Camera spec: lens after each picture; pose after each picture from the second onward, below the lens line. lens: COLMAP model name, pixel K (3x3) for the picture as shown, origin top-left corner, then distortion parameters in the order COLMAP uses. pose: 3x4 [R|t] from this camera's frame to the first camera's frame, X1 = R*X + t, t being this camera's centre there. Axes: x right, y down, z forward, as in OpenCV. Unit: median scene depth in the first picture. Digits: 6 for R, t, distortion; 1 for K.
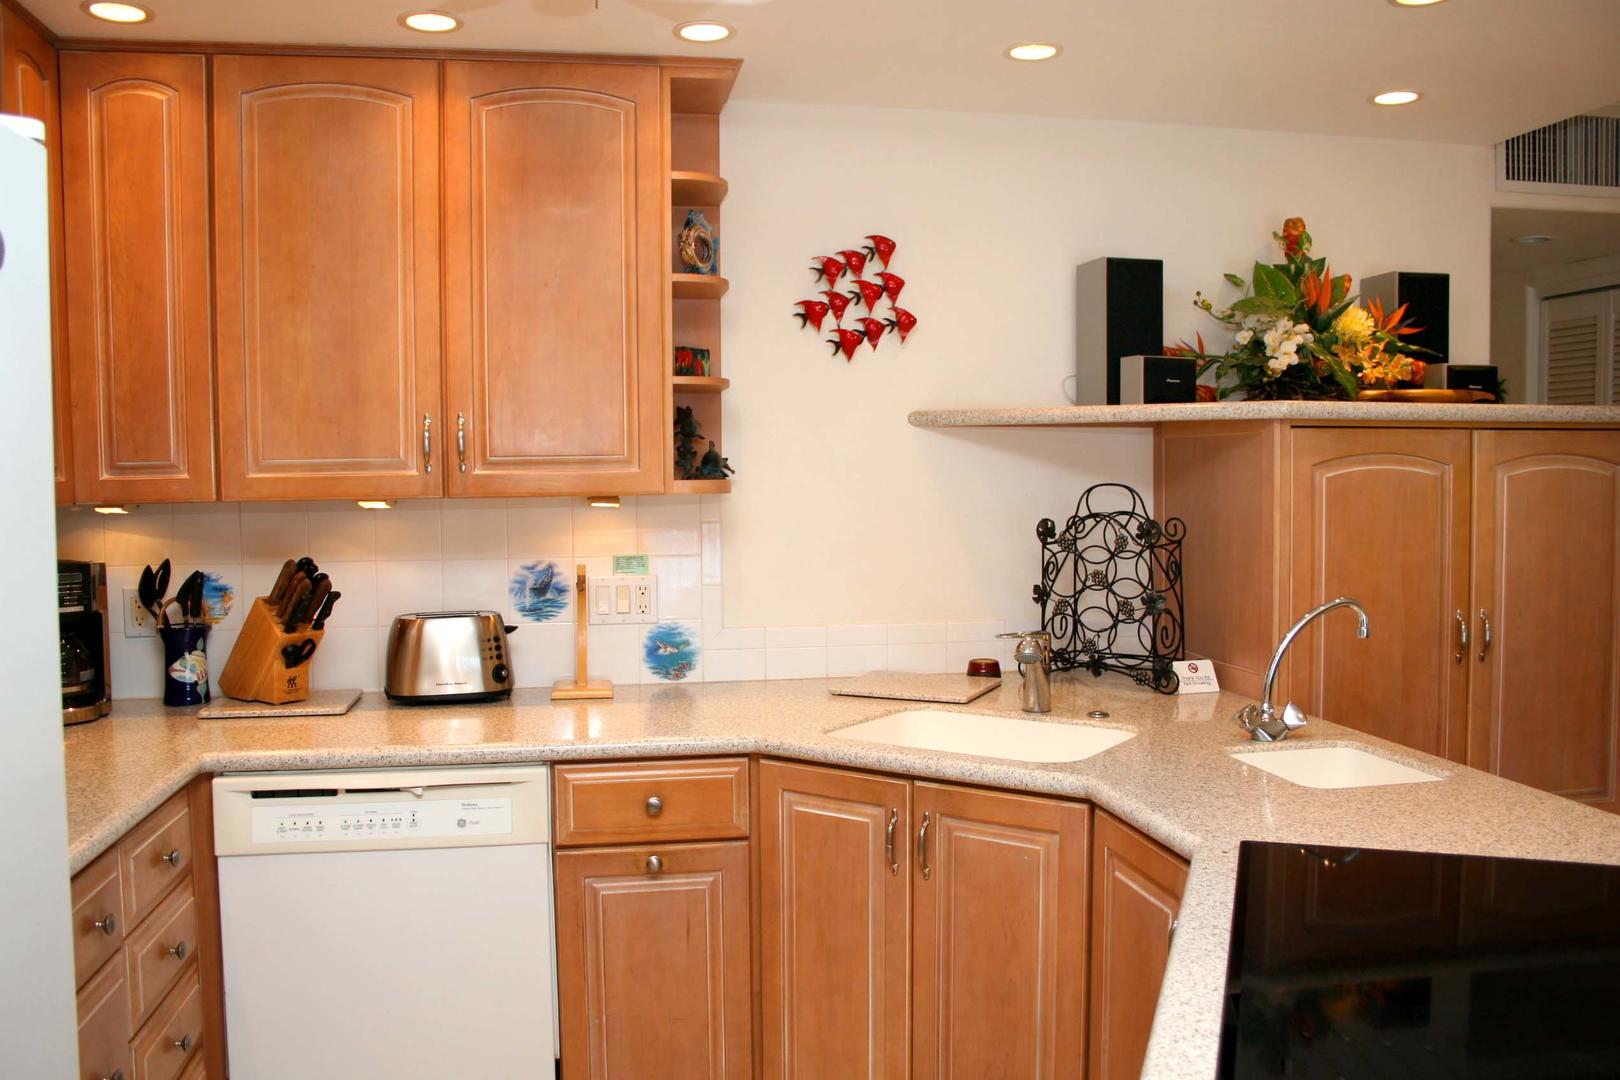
lens RADIAL K [[1331.5, 0, 810.0], [0, 1331.5, 540.0], [0, 0, 1]] dist [-0.159992, 0.136732]
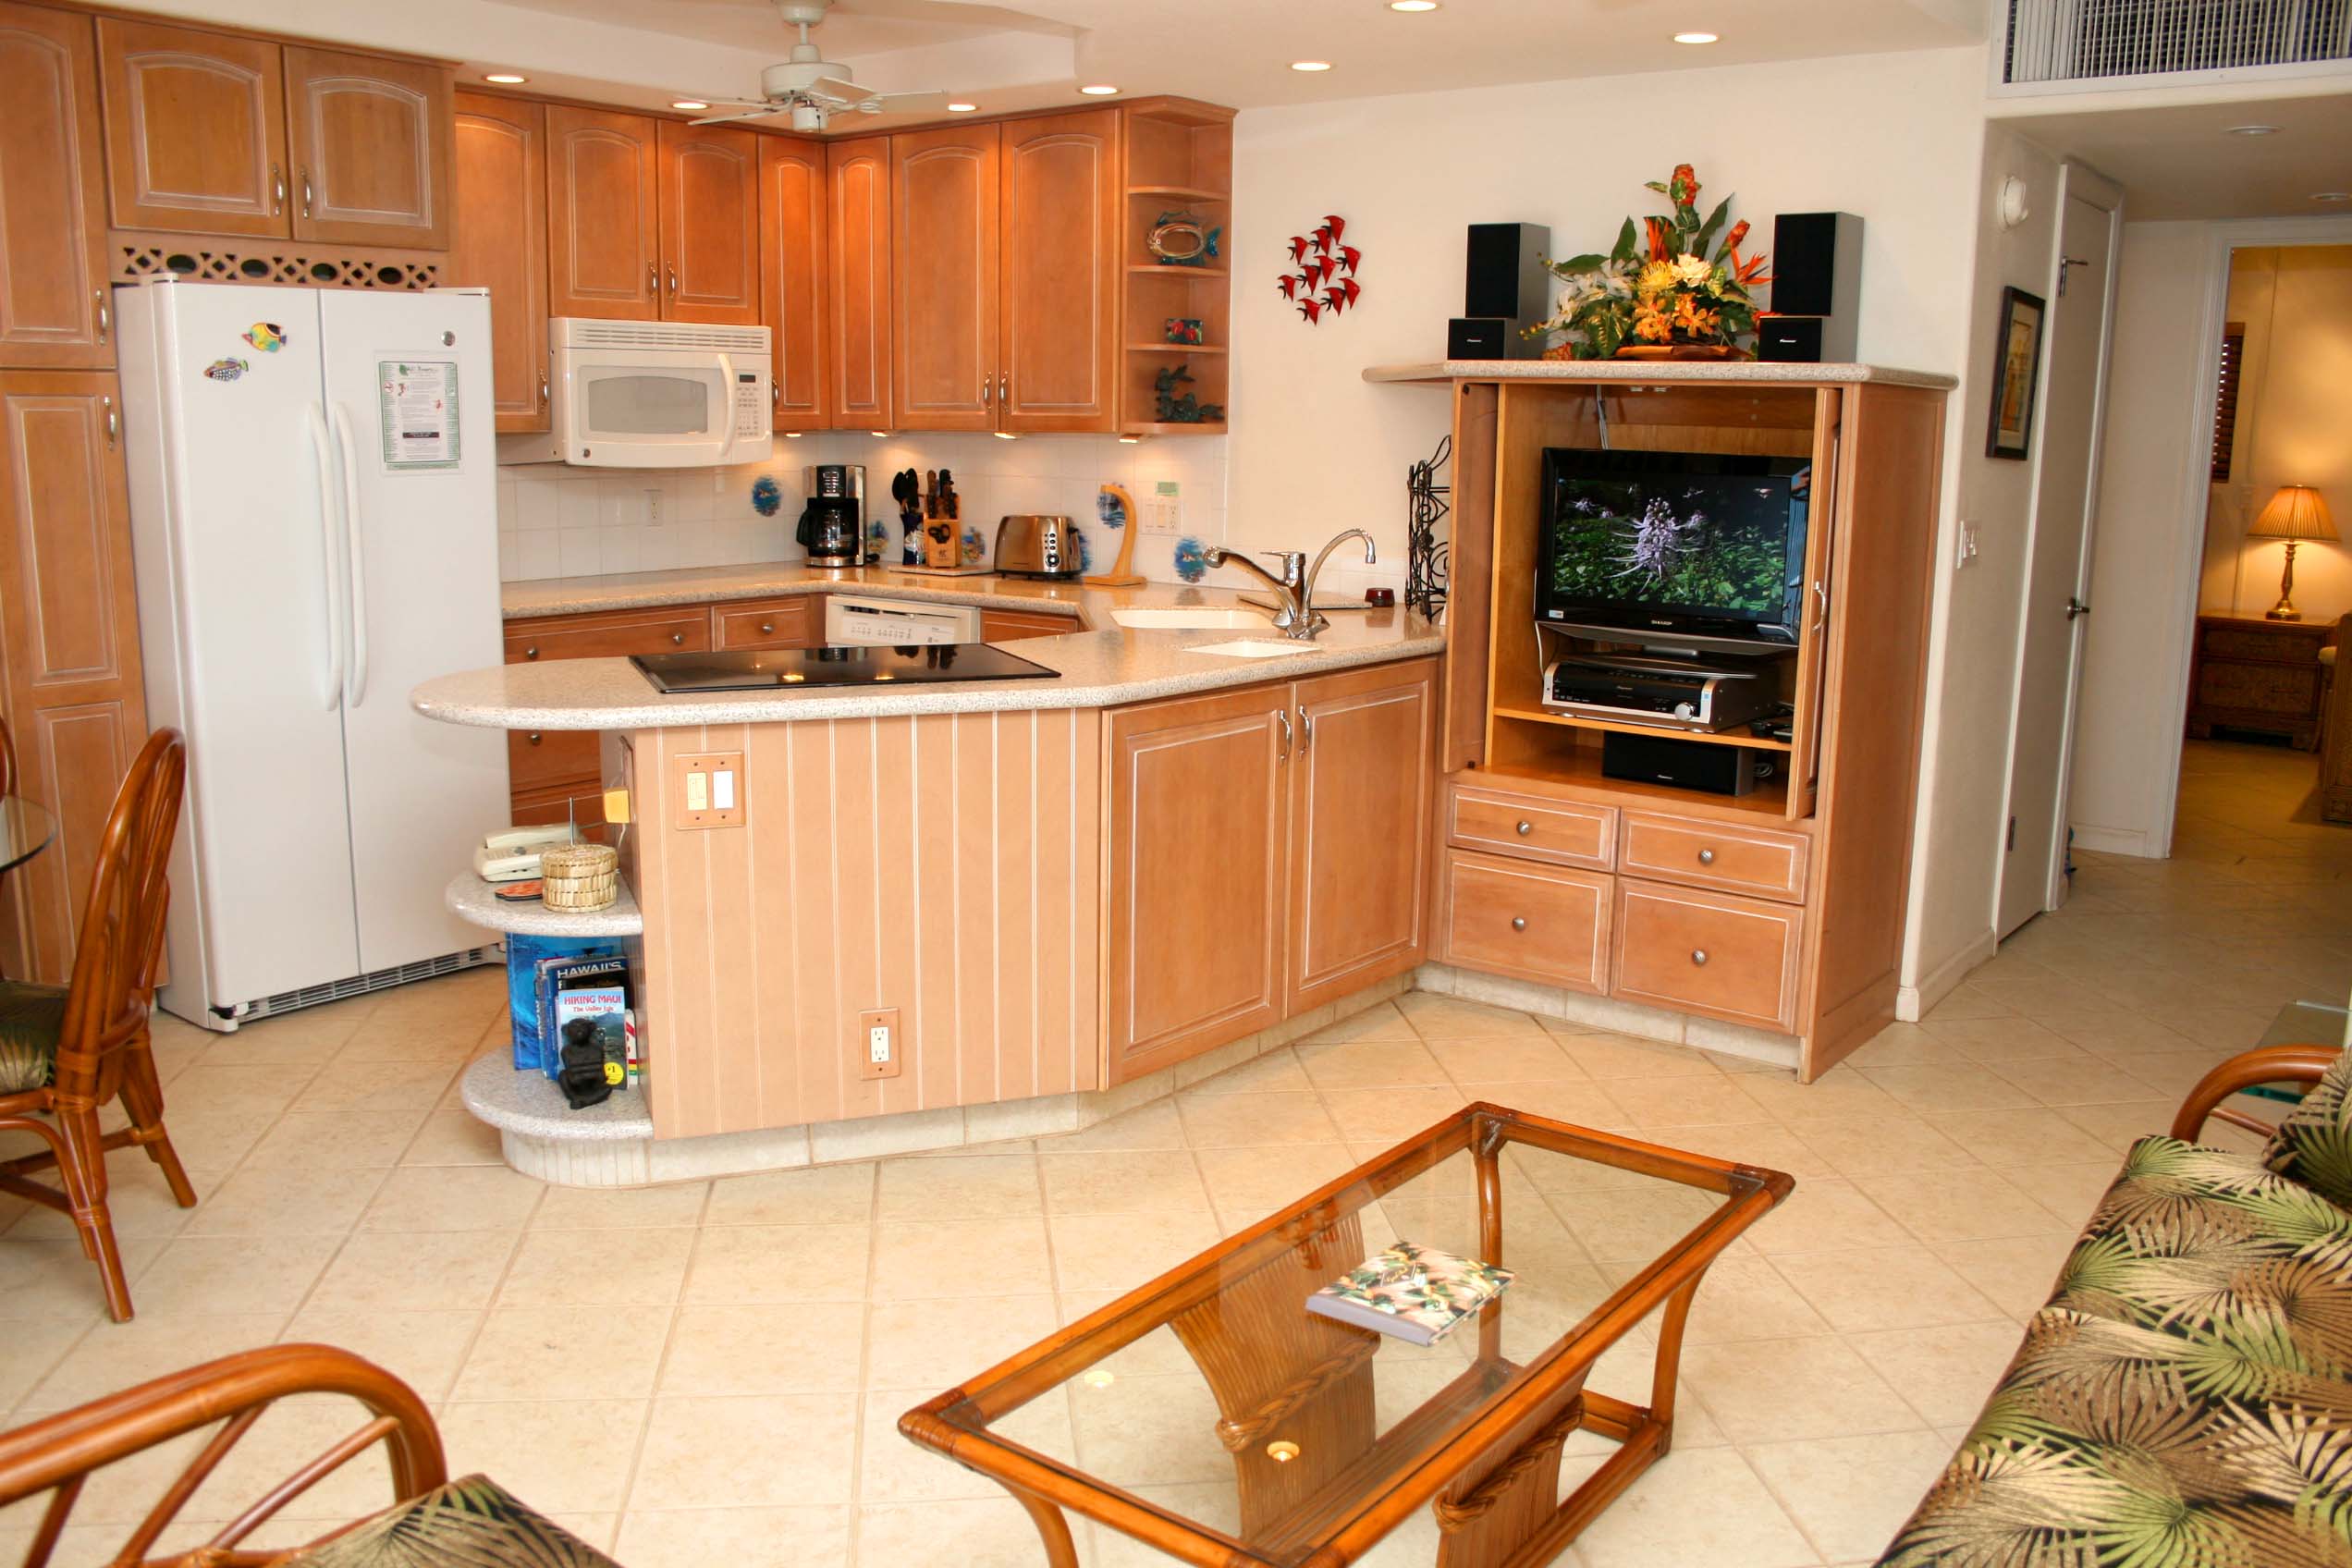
lens RADIAL K [[1933.1, 0, 1176.0], [0, 1933.1, 784.0], [0, 0, 1]] dist [-0.159992, 0.136732]
pose [[0.662941, 0.157566, -0.731904, 1.367336], [-0.058165, 0.985487, 0.159473, 0.002285], [0.746409, -0.063149, 0.662484, -0.262003]]
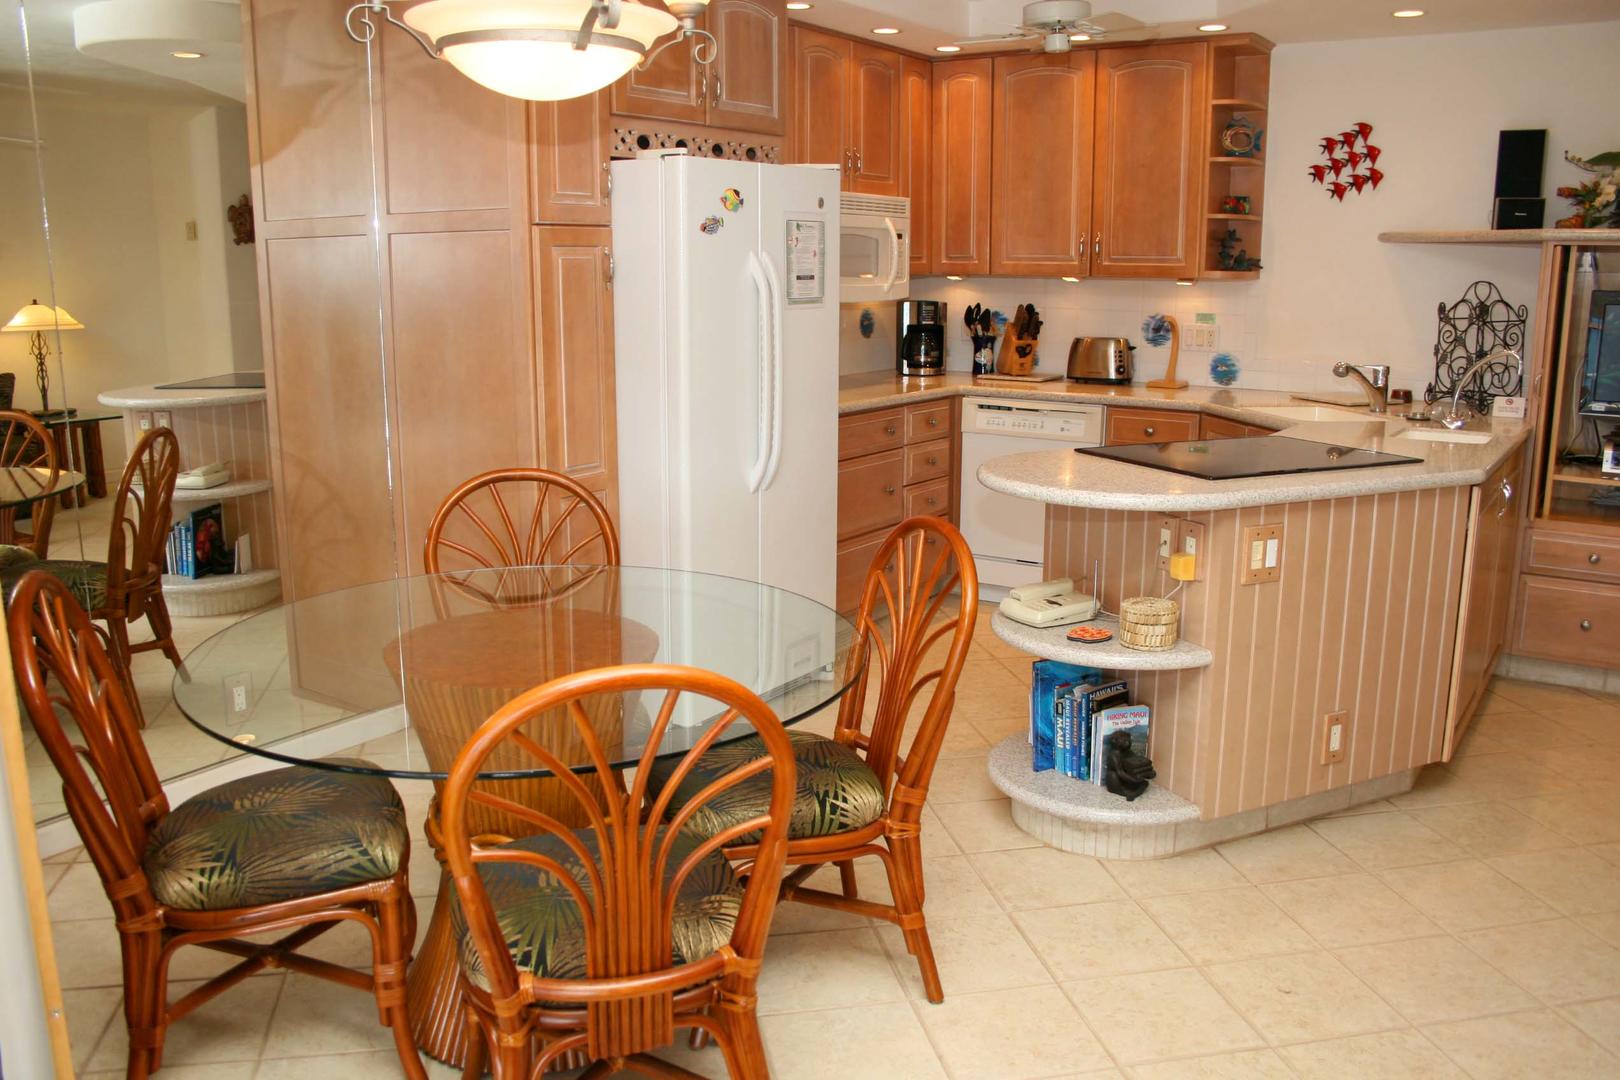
lens RADIAL K [[1331.5, 0, 810.0], [0, 1331.5, 540.0], [0, 0, 1]] dist [-0.159992, 0.136732]
pose [[0.714502, 0.152644, -0.682779, 0.782586], [-0.044341, 0.983827, 0.173546, 0.032160], [0.698227, -0.093724, 0.709715, -0.693175]]
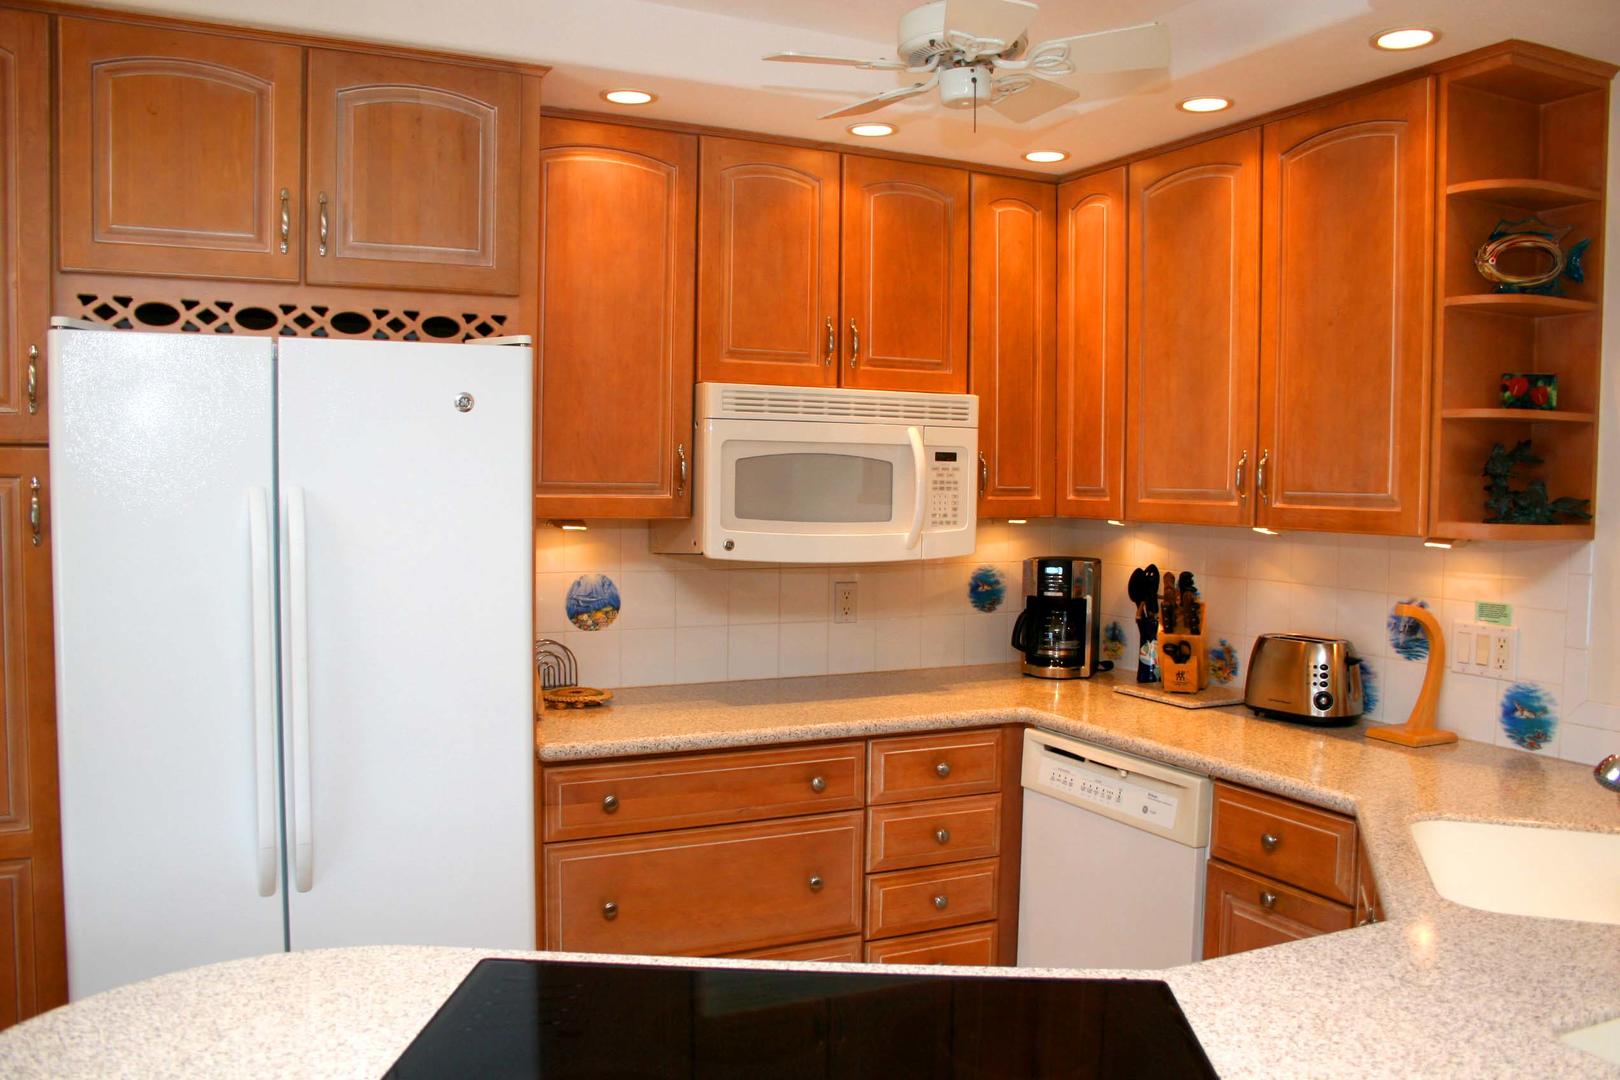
lens RADIAL K [[1331.5, 0, 810.0], [0, 1331.5, 540.0], [0, 0, 1]] dist [-0.159992, 0.136732]
pose [[0.276698, 0.059197, -0.959132, 0.619904], [-0.065068, 0.996964, 0.042761, -0.041414], [0.958751, 0.050577, 0.279710, 0.321232]]
